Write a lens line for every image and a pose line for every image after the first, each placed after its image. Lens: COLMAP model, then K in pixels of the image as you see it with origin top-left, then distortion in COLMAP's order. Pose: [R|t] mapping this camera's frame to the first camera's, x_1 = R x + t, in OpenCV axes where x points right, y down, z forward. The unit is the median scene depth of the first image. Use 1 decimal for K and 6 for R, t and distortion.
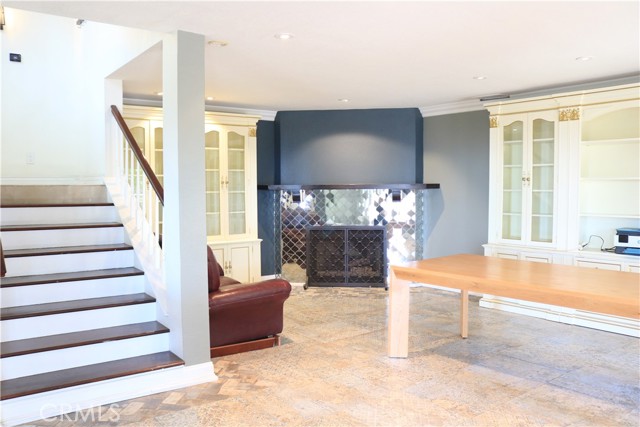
lens RADIAL K [[531.5, 0, 322.5], [0, 531.5, 211.3], [0, 0, 1]] dist [-0.134995, 0.090509]
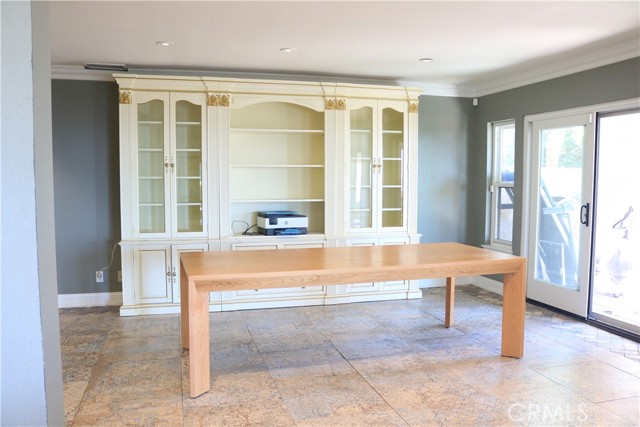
lens RADIAL K [[531.5, 0, 321.4], [0, 531.5, 214.0], [0, 0, 1]] dist [-0.134995, 0.090509]
pose [[0.379232, -0.061091, 0.923283, -0.449572], [0.038564, 0.997995, 0.050194, -0.015300], [-0.924498, 0.016570, 0.380828, 0.511133]]
